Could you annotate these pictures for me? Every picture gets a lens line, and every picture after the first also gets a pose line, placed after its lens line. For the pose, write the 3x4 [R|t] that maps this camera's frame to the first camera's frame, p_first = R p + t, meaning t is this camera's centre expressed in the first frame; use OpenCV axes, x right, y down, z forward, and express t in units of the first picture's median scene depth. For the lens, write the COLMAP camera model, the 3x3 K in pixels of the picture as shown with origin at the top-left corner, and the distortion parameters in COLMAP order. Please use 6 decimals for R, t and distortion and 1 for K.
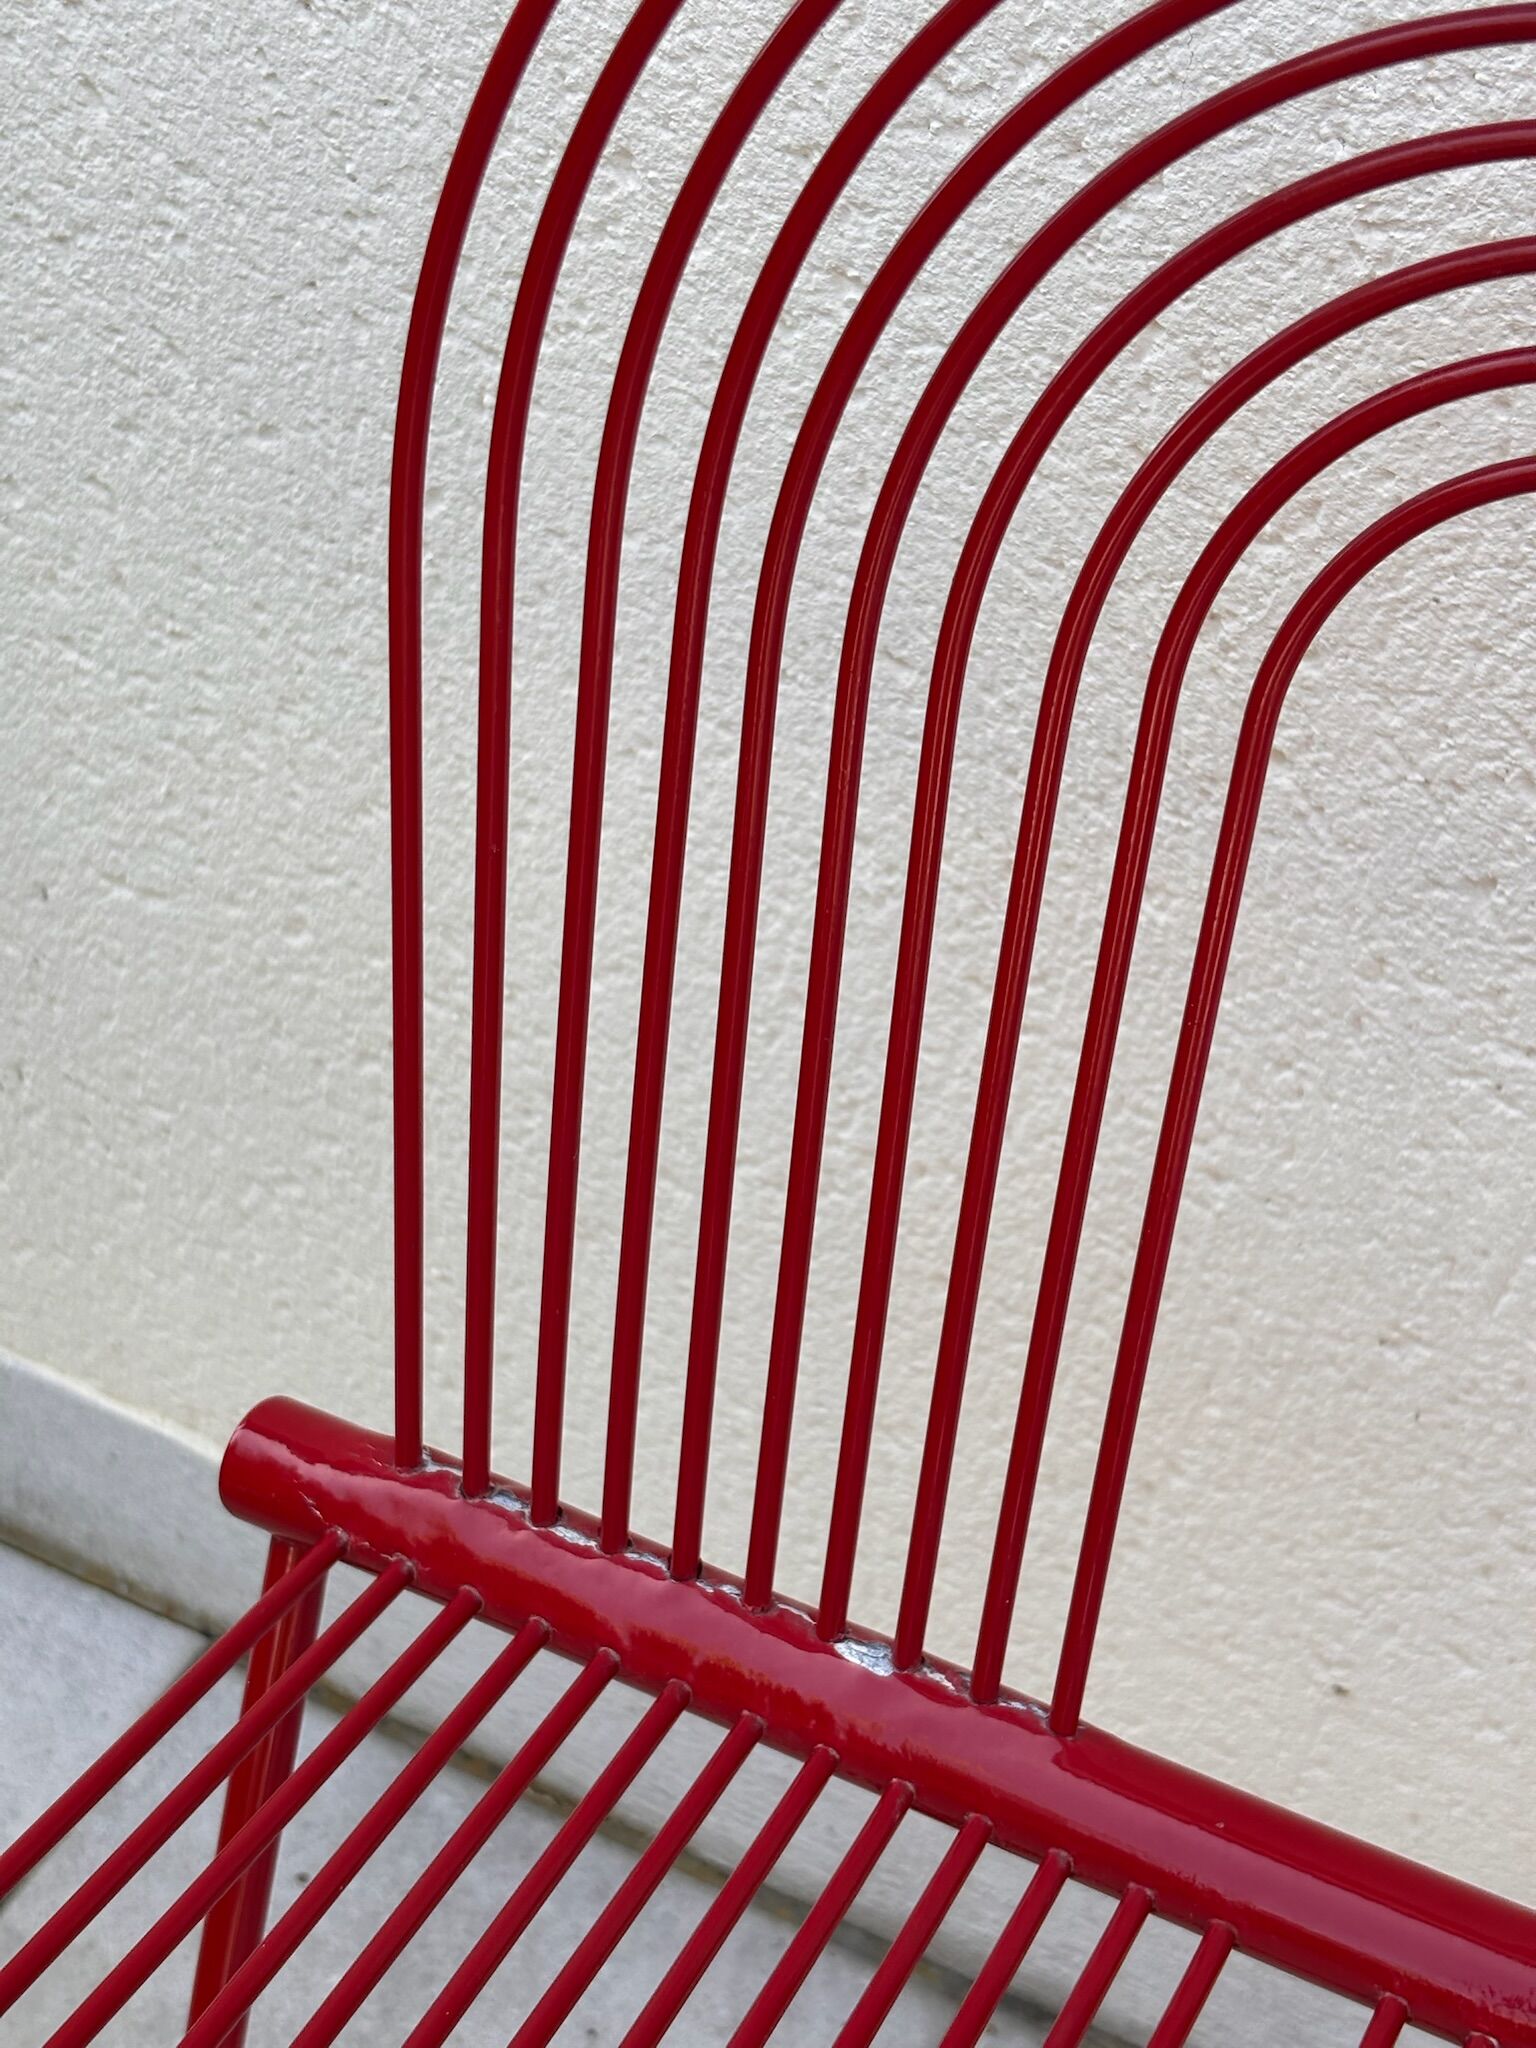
lens RADIAL K [[3143.0, 0, 766.1], [0, 3143.0, 1014.4], [0, 0, 1]] dist [0.252831, -1.105908]
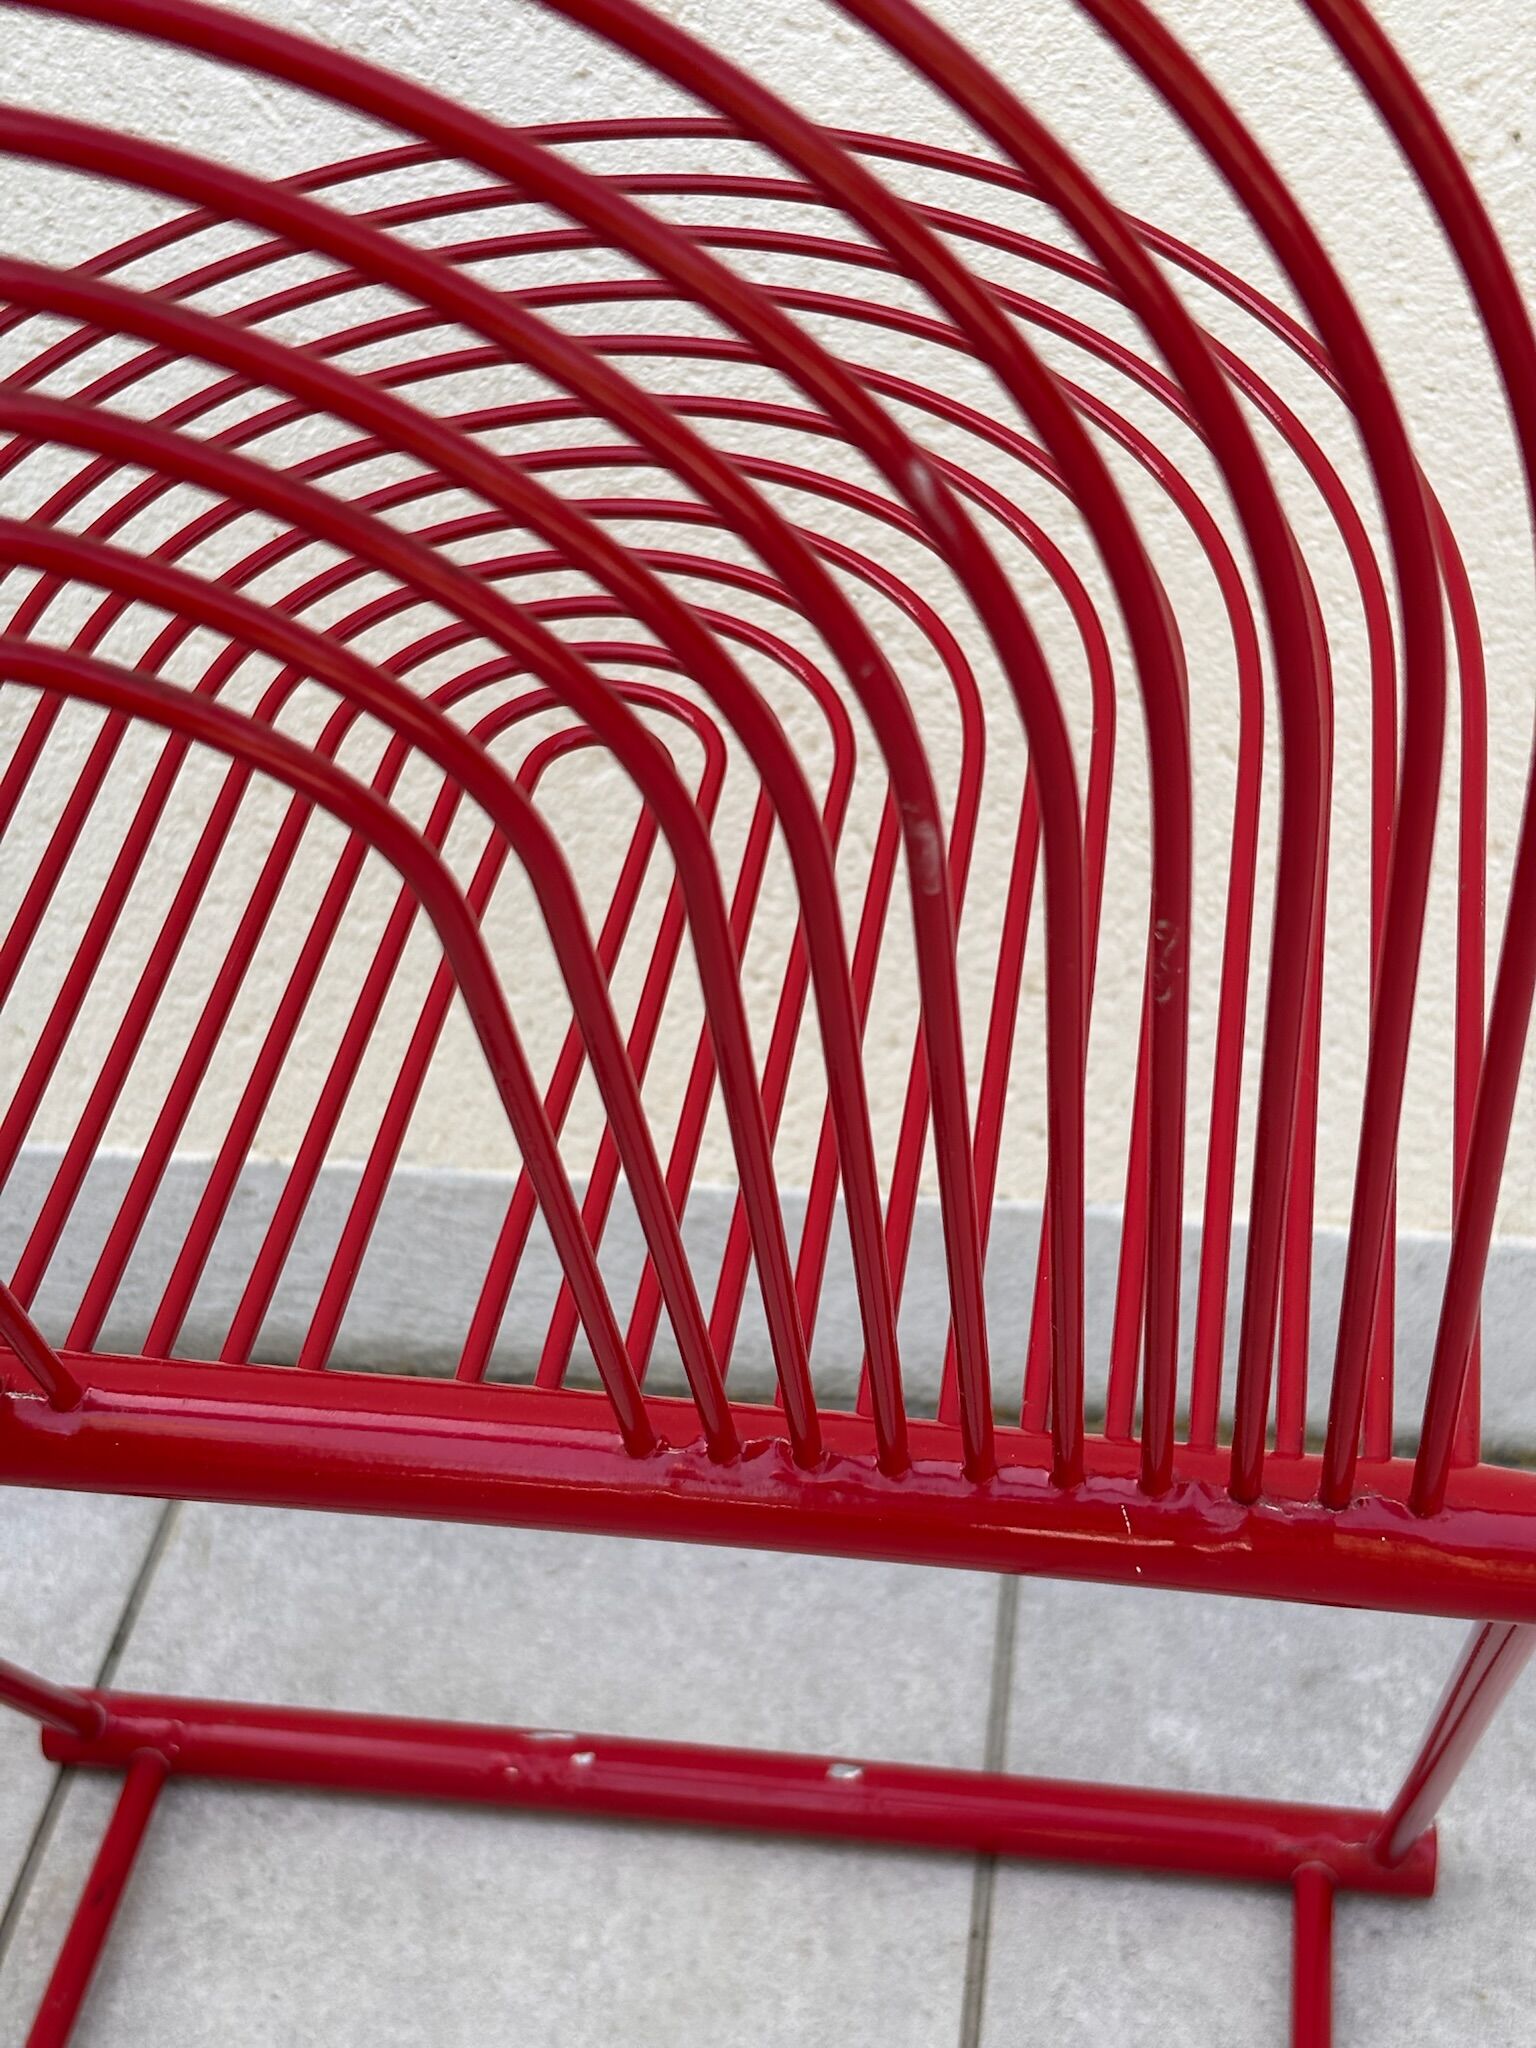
lens RADIAL K [[3143.0, 0, 766.1], [0, 3143.0, 1014.4], [0, 0, 1]] dist [0.252831, -1.105908]
pose [[0.929531, -0.203359, 0.307599, -0.121185], [0.230714, 0.971470, -0.054938, 0.425133], [-0.287651, 0.122034, 0.949929, -0.290848]]
